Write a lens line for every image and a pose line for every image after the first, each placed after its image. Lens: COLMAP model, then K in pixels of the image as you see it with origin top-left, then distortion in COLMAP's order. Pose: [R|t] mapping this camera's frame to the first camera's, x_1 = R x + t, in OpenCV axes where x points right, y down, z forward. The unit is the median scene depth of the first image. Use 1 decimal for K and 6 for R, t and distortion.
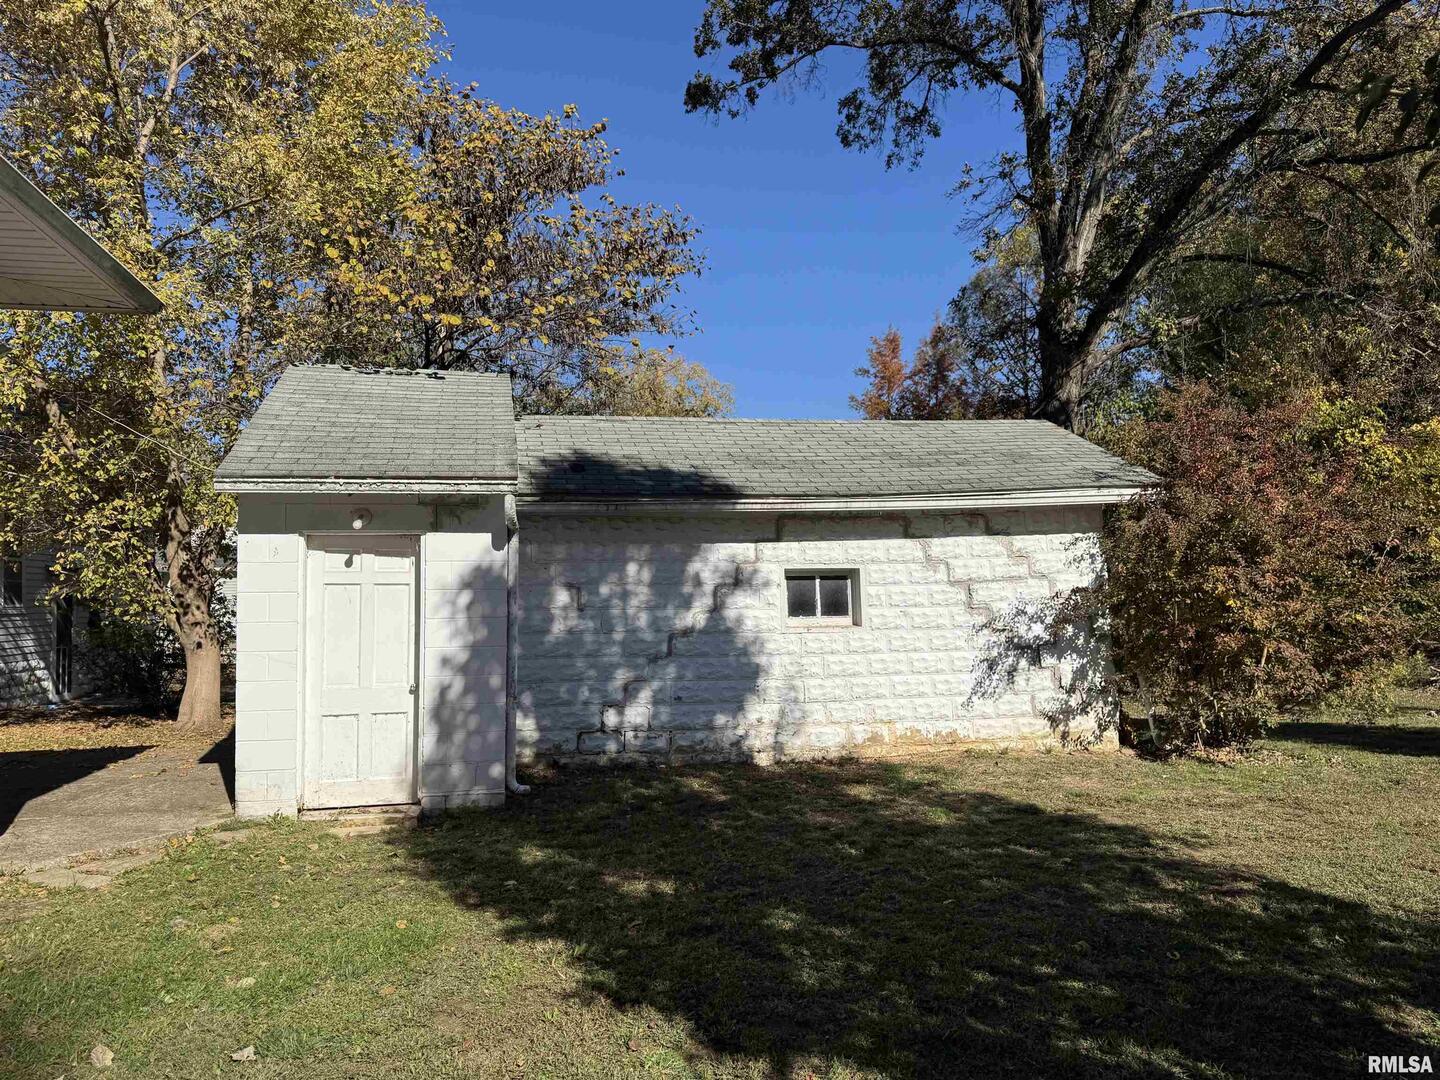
lens RADIAL K [[1029.0, 0, 718.6], [0, 1029.0, 536.1], [0, 0, 1]] dist [0.027806, -0.002161]
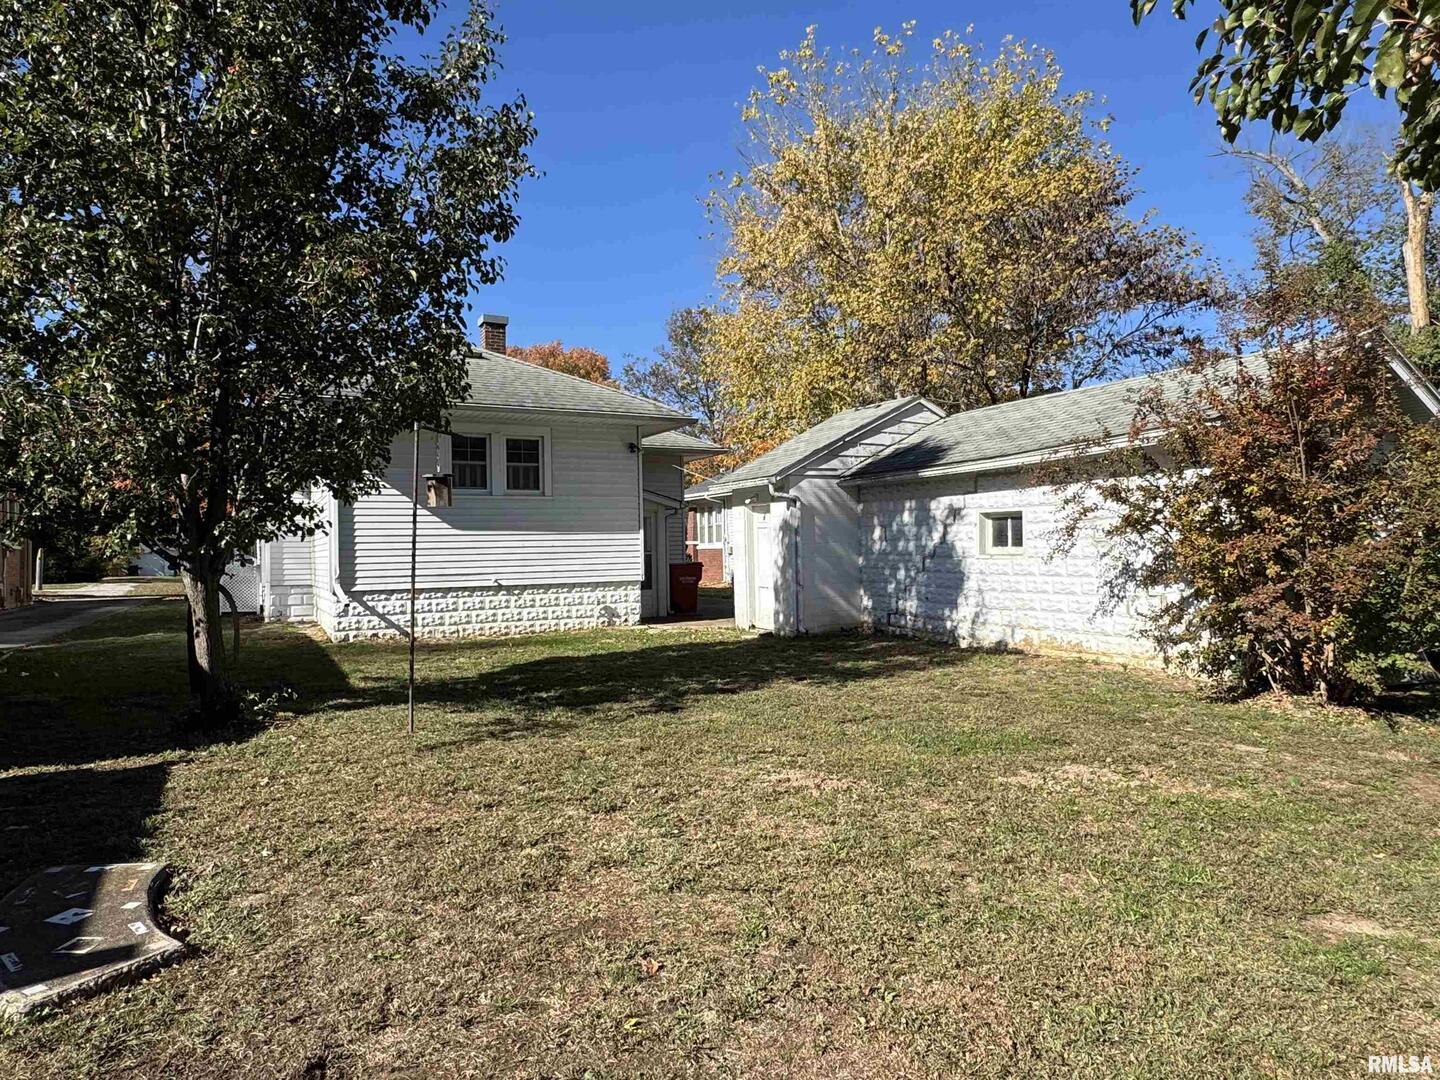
lens RADIAL K [[908.9, 0, 714.8], [0, 908.9, 539.8], [0, 0, 1]] dist [-0.000101, -0.001202]
pose [[0.284364, 0.006042, -0.958697, 1.138287], [0.067108, 0.997402, 0.026192, 0.012406], [0.956365, -0.071784, 0.283220, 0.298059]]
